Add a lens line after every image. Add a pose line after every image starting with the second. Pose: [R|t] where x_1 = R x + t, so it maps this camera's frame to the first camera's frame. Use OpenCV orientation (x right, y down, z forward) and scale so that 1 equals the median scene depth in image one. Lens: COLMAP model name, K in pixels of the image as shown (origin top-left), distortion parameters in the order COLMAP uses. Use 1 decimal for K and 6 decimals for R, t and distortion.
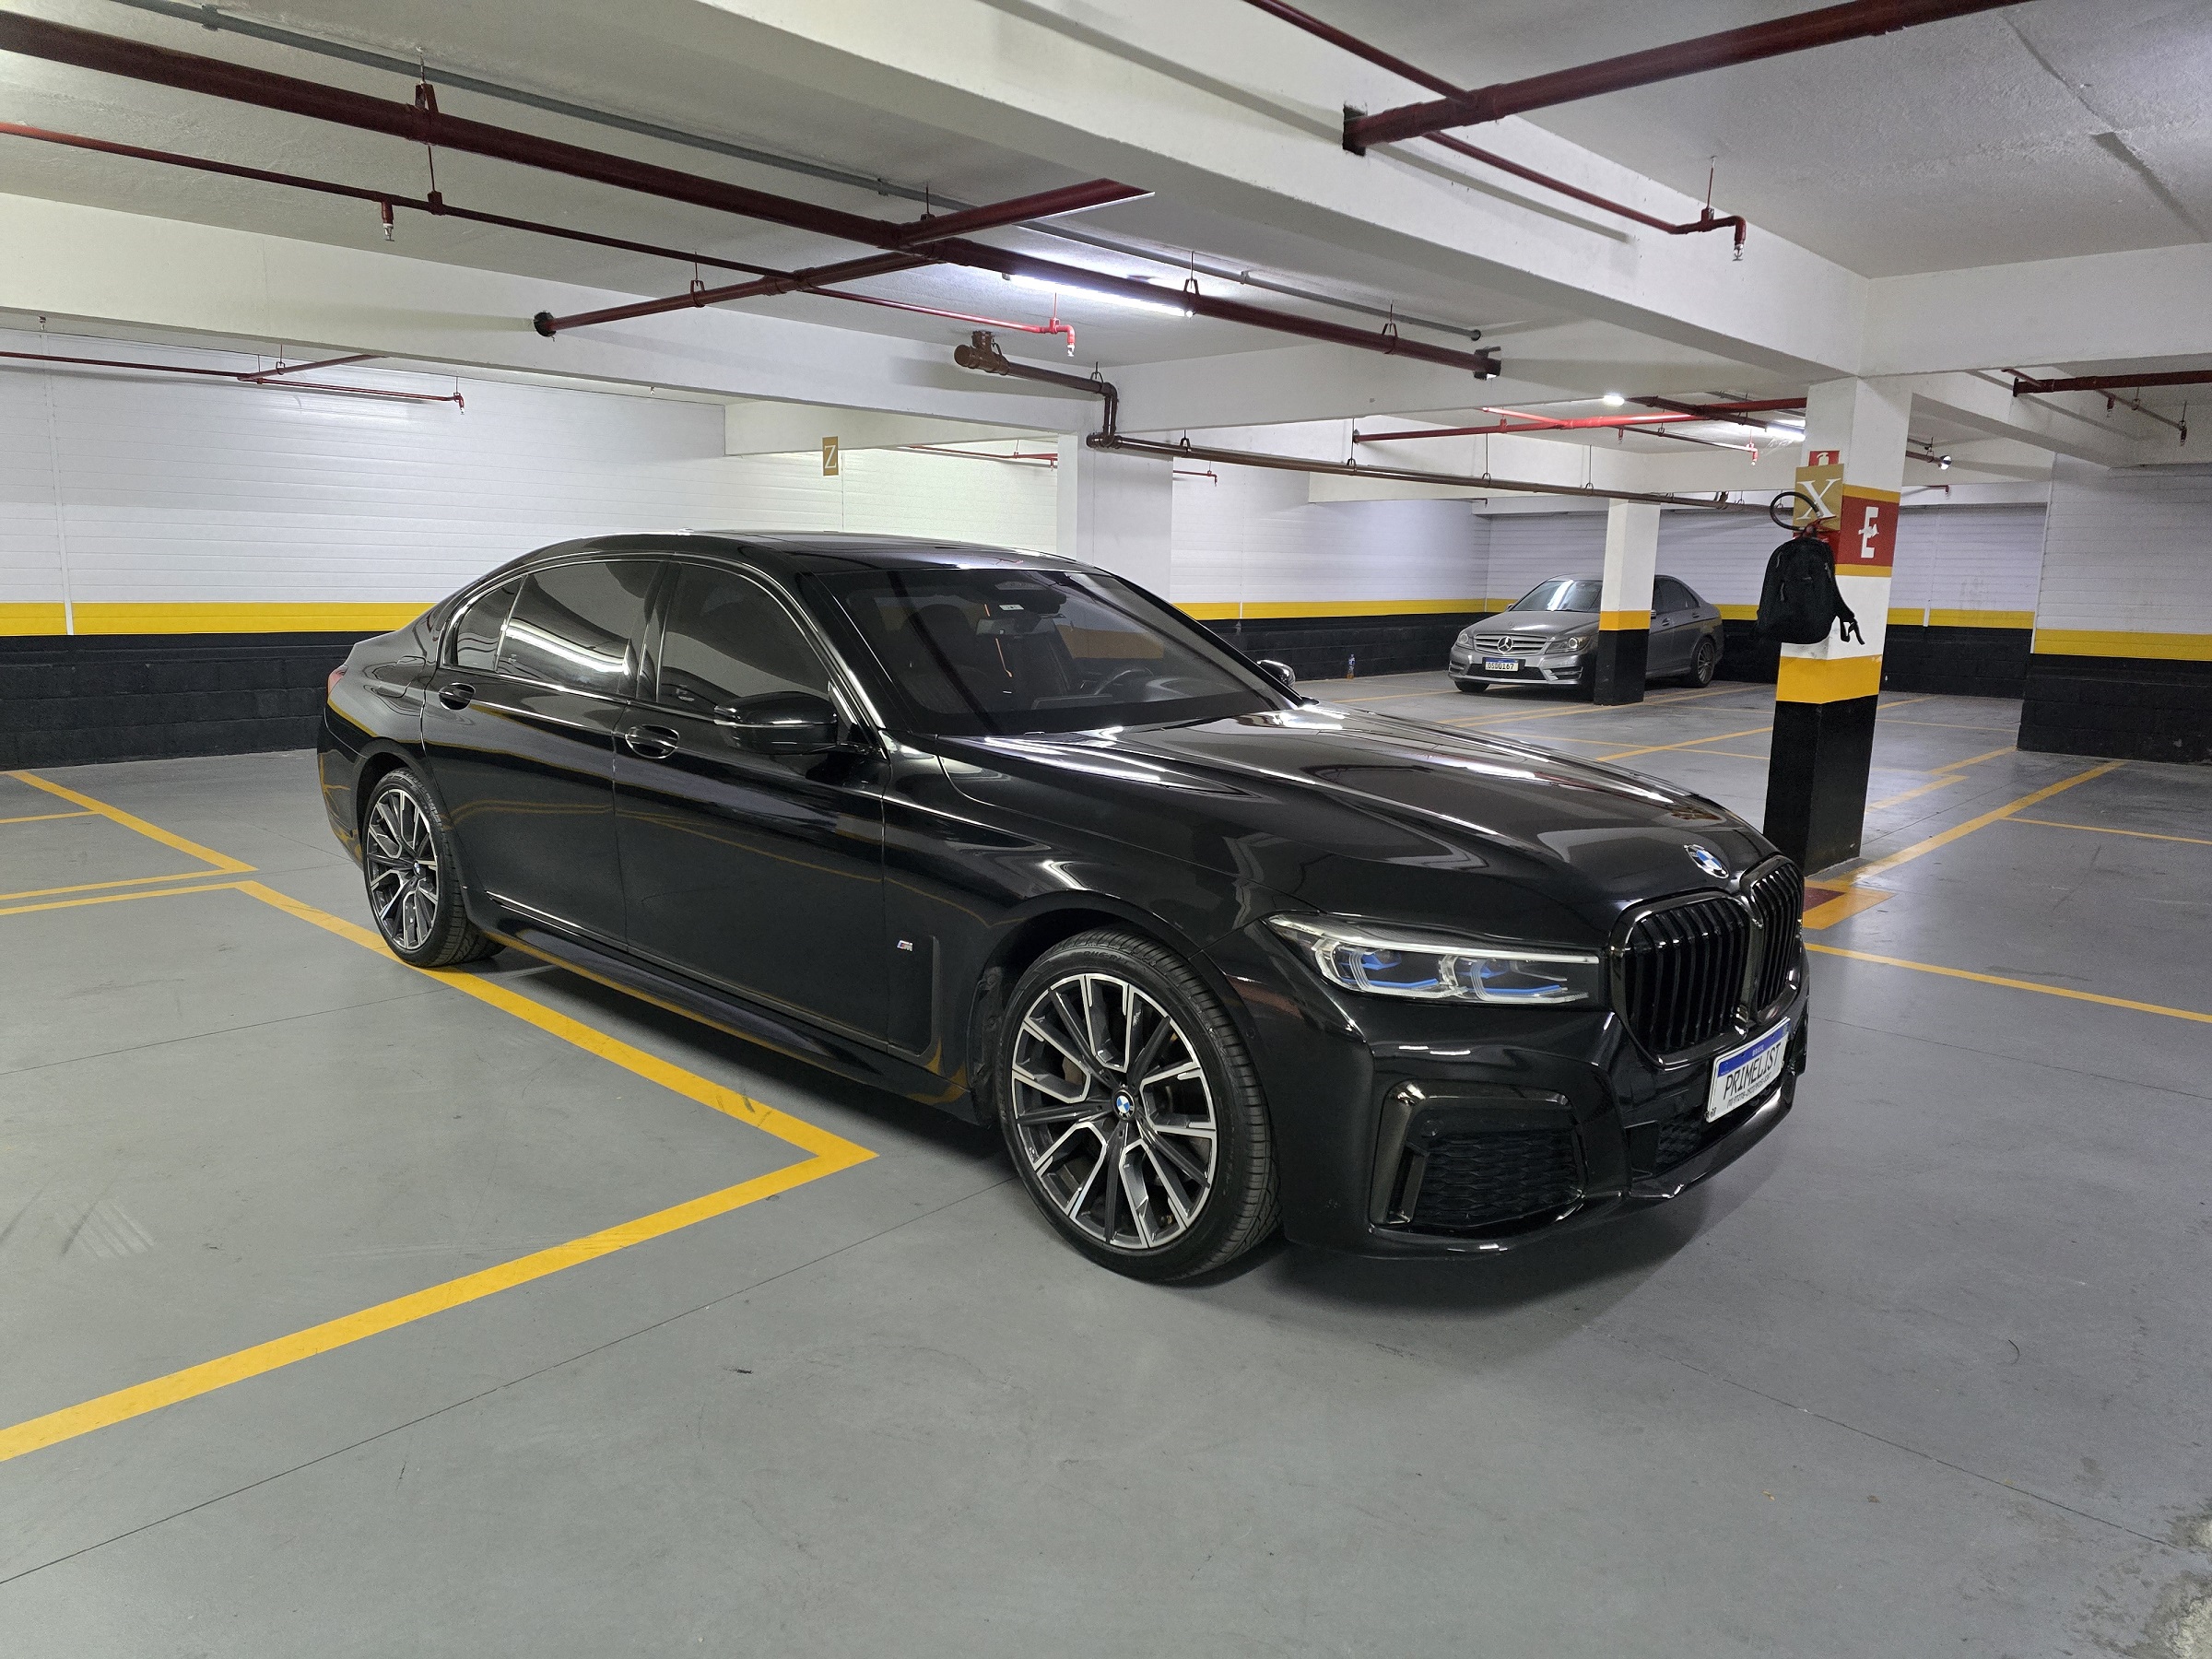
lens RADIAL K [[1518.1, 0, 1106.0], [0, 1518.1, 829.5], [0, 0, 1]] dist [0.074870, -0.098693]
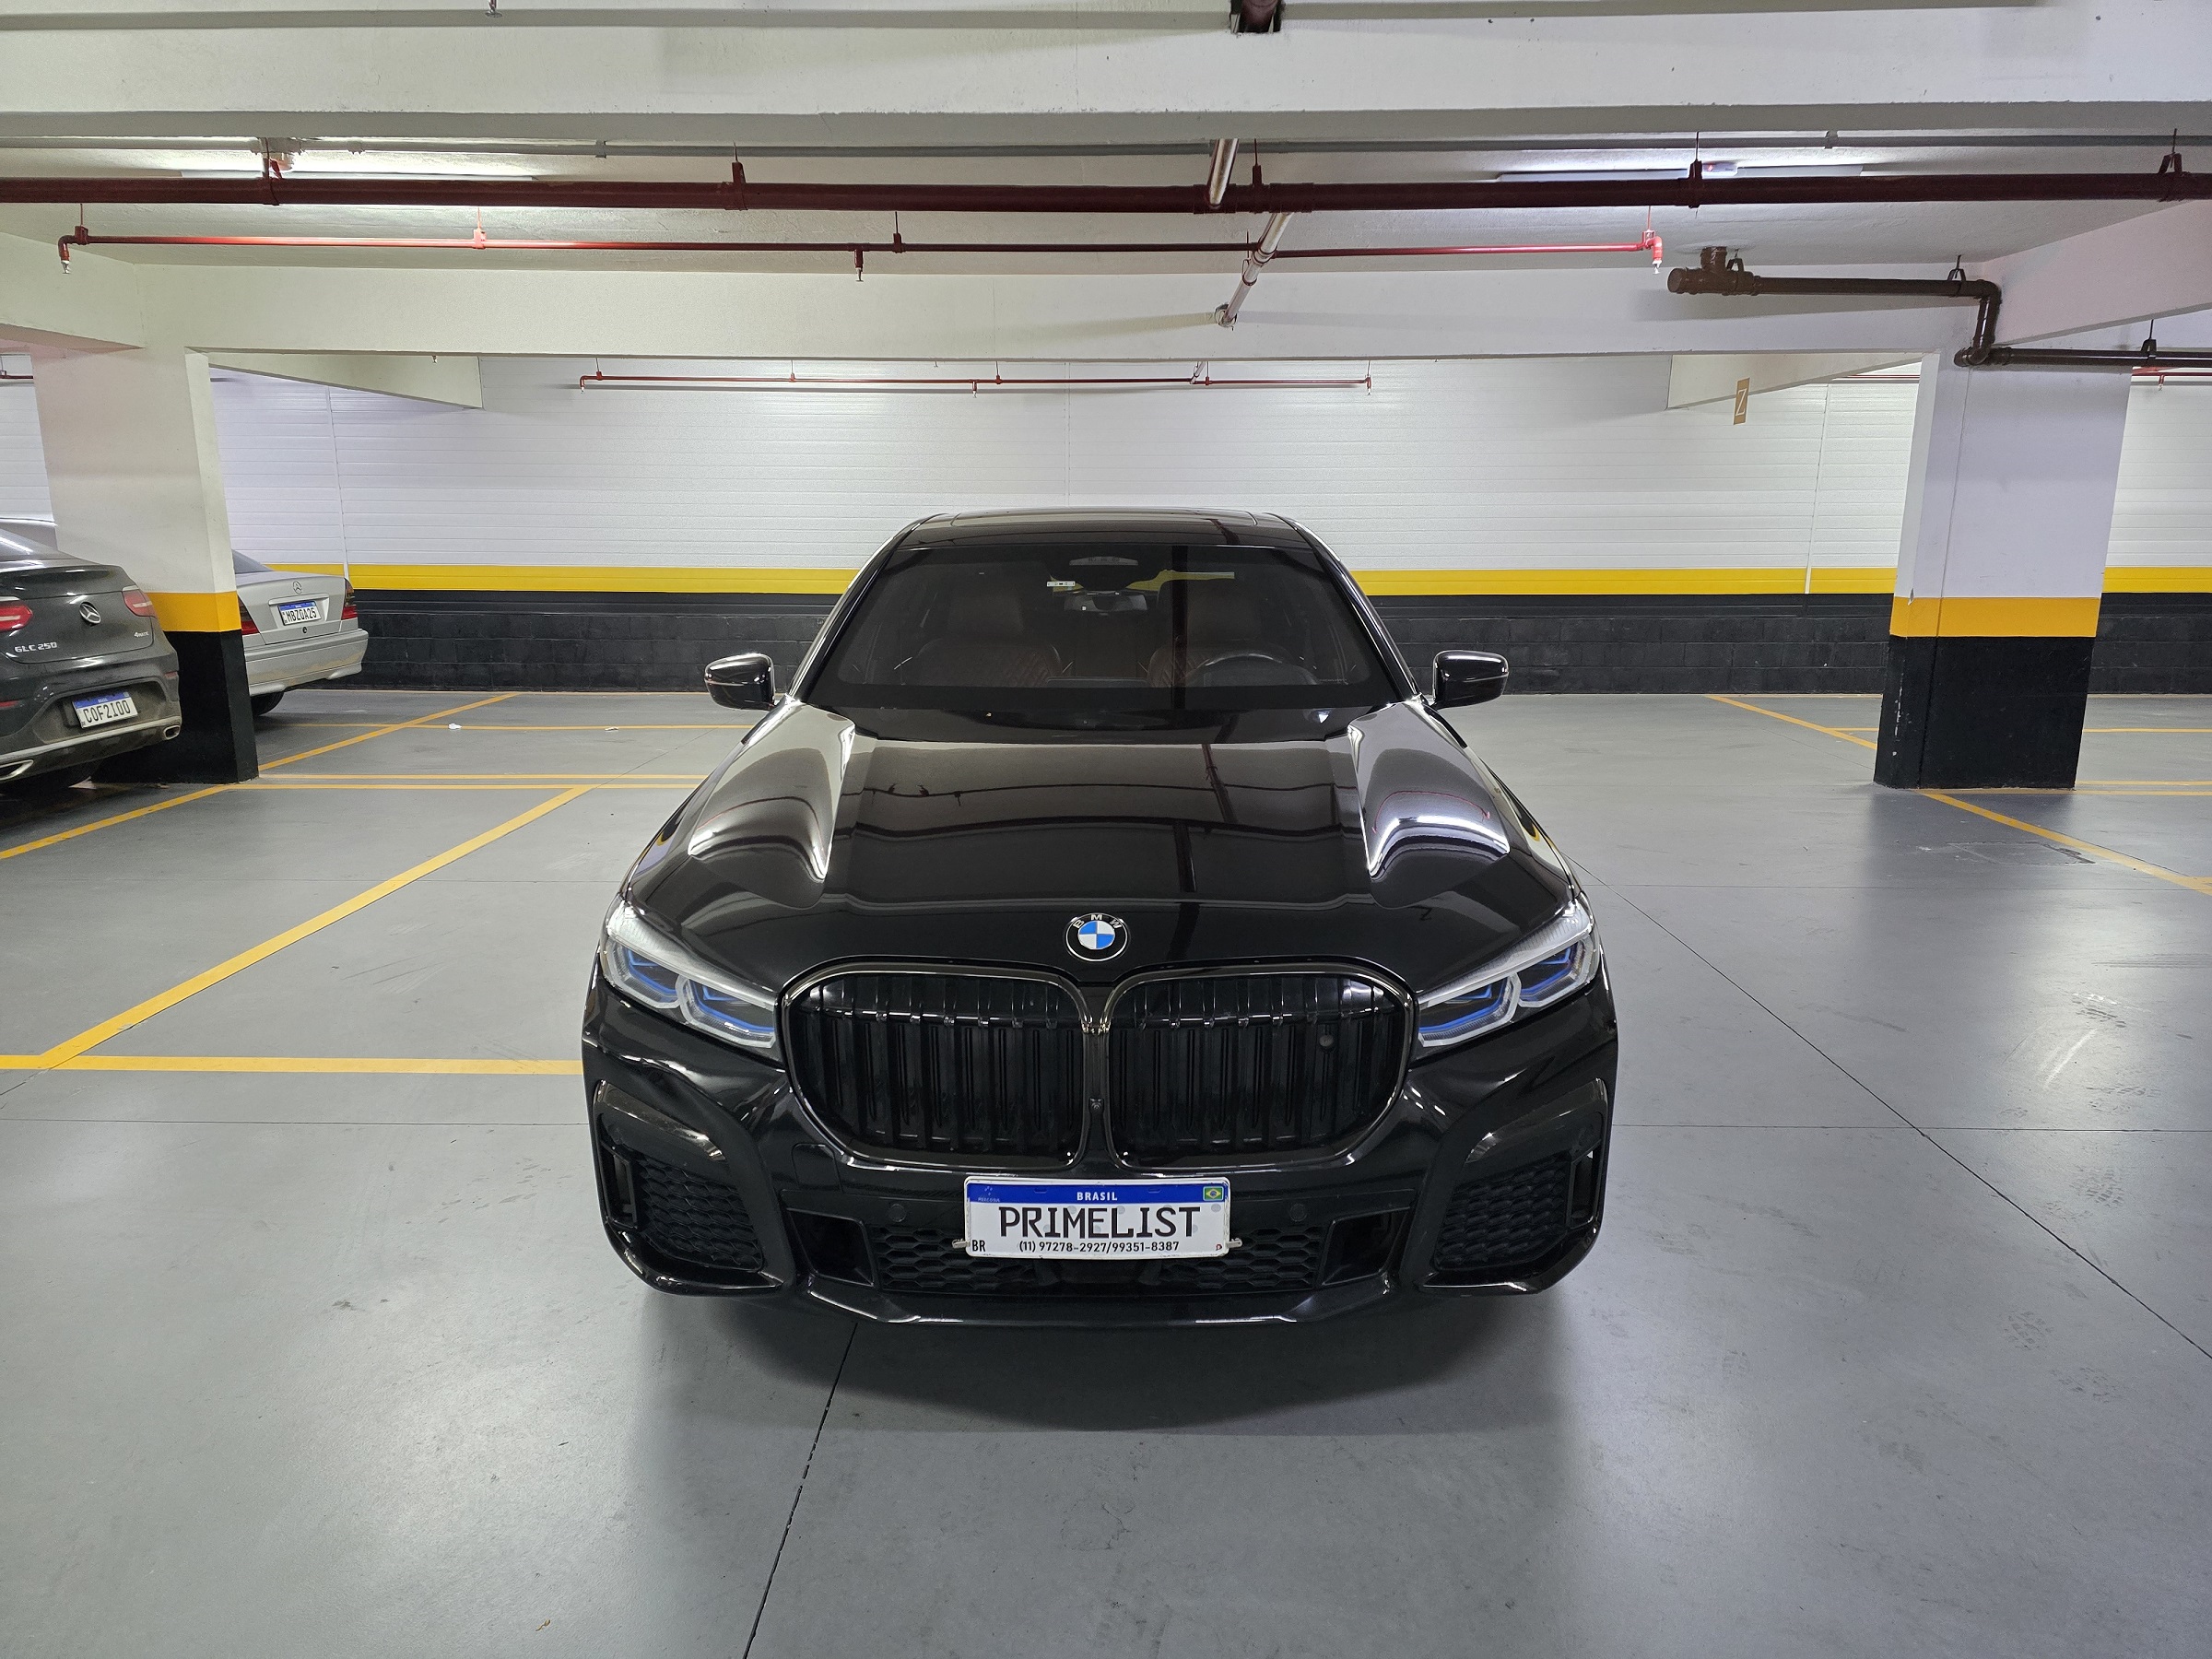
lens RADIAL K [[1518.1, 0, 1106.0], [0, 1518.1, 829.5], [0, 0, 1]] dist [0.074870, -0.098693]
pose [[0.652689, 0.129671, -0.746446, 0.375118], [-0.111856, 0.990940, 0.074338, -0.033535], [0.749323, 0.034975, 0.661280, 0.200547]]
